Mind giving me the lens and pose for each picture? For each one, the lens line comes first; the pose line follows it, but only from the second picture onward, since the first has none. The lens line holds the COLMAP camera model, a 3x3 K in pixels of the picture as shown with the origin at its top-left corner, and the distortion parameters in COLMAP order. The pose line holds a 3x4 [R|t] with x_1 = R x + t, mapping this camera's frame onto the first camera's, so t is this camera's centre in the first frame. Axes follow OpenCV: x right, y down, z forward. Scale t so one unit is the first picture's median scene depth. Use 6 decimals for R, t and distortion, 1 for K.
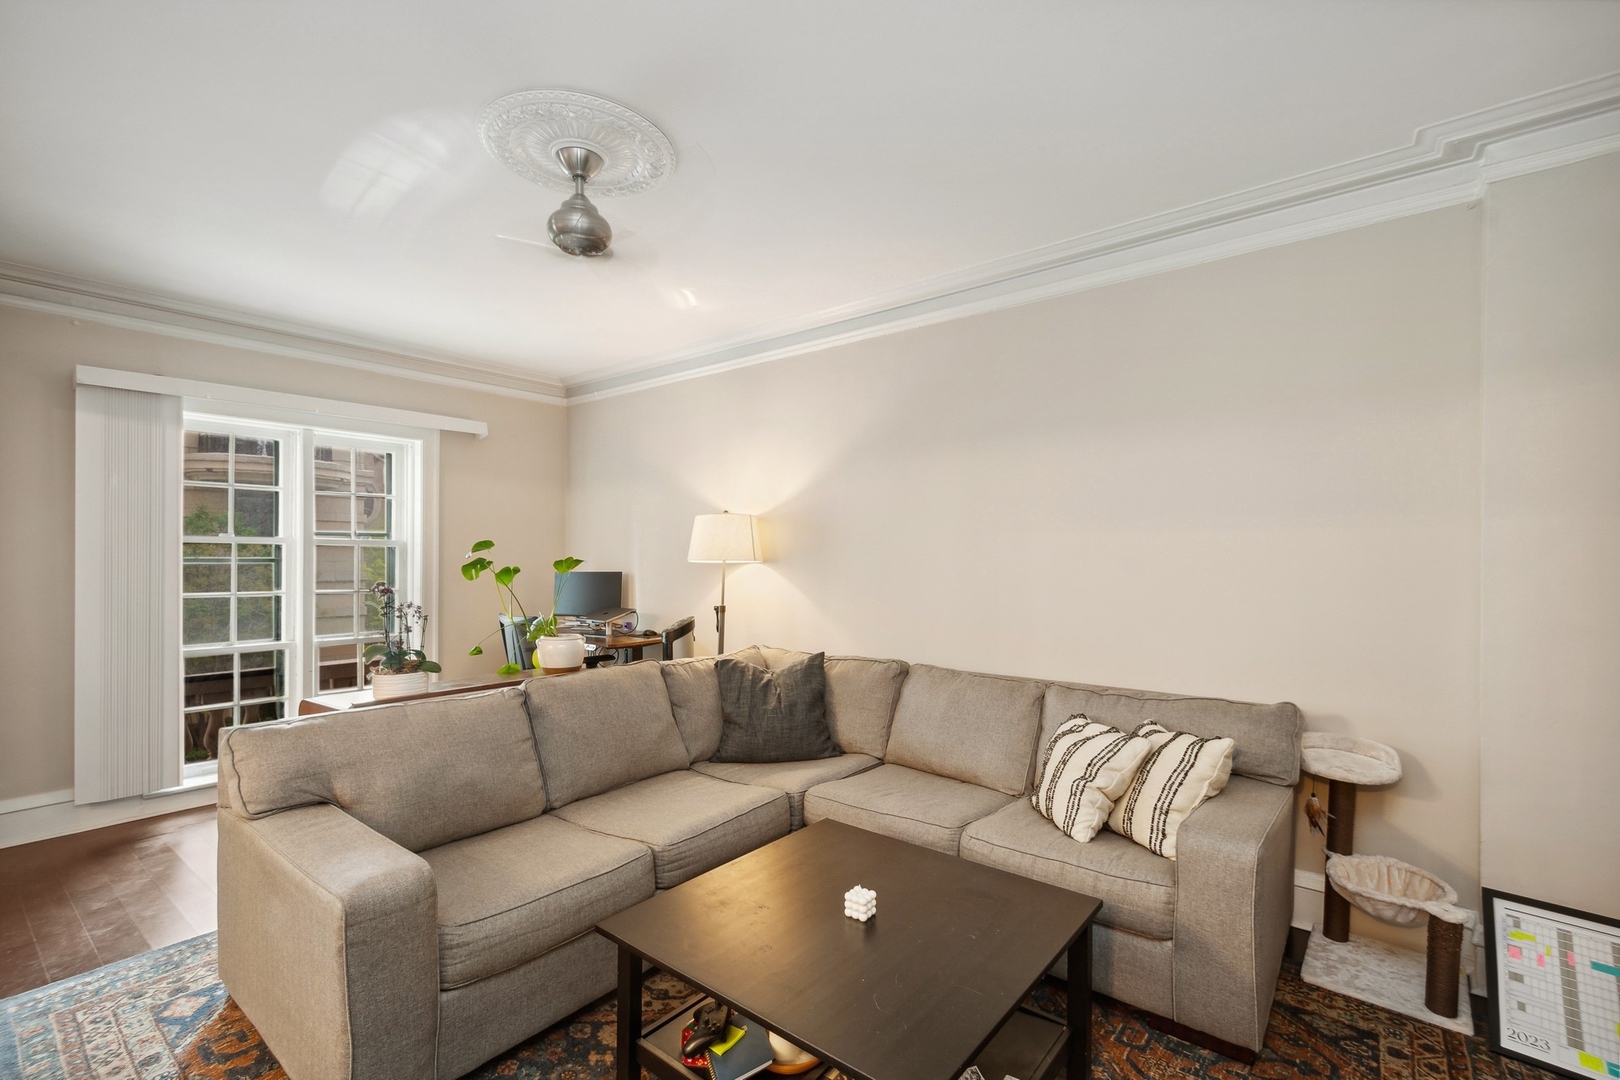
lens RADIAL K [[722.6, 0, 820.6], [0, 722.6, 545.6], [0, 0, 1]] dist [0.000901, 0.000155]
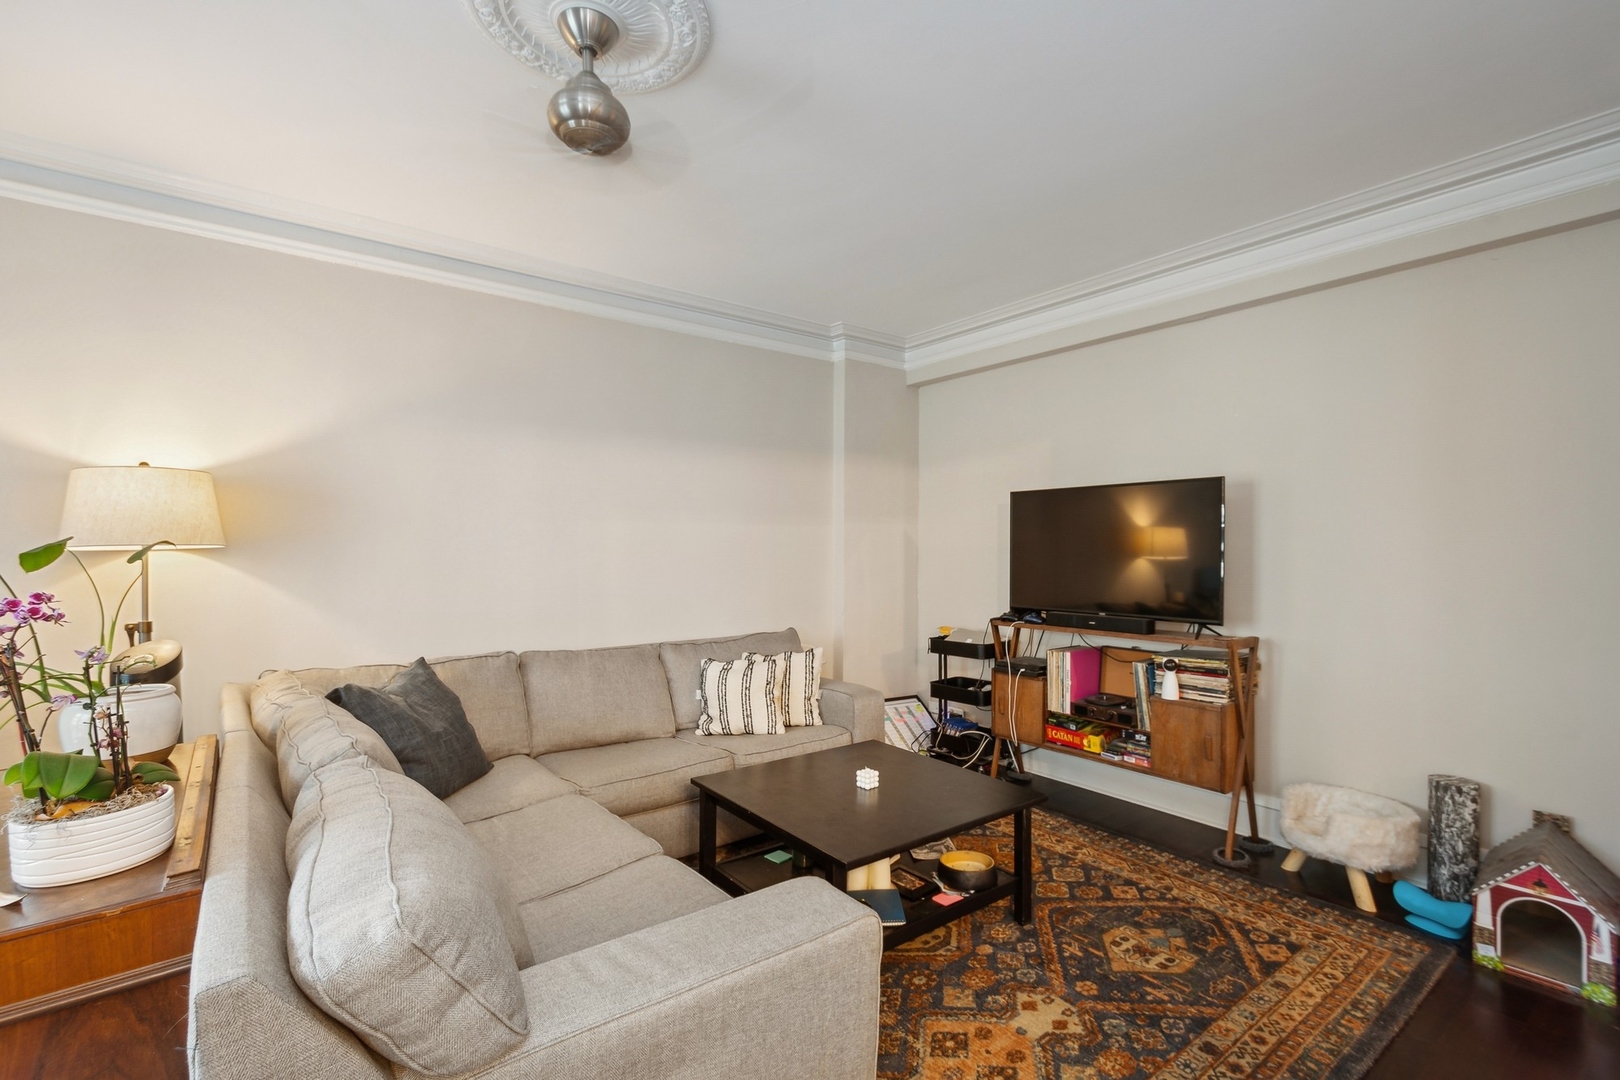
lens RADIAL K [[722.6, 0, 820.6], [0, 722.6, 545.6], [0, 0, 1]] dist [0.000901, 0.000155]
pose [[0.245335, -0.001304, 0.969438, -1.025419], [-0.012877, 0.999906, 0.004604, 0.018564], [-0.969353, -0.013613, 0.245295, 0.559887]]
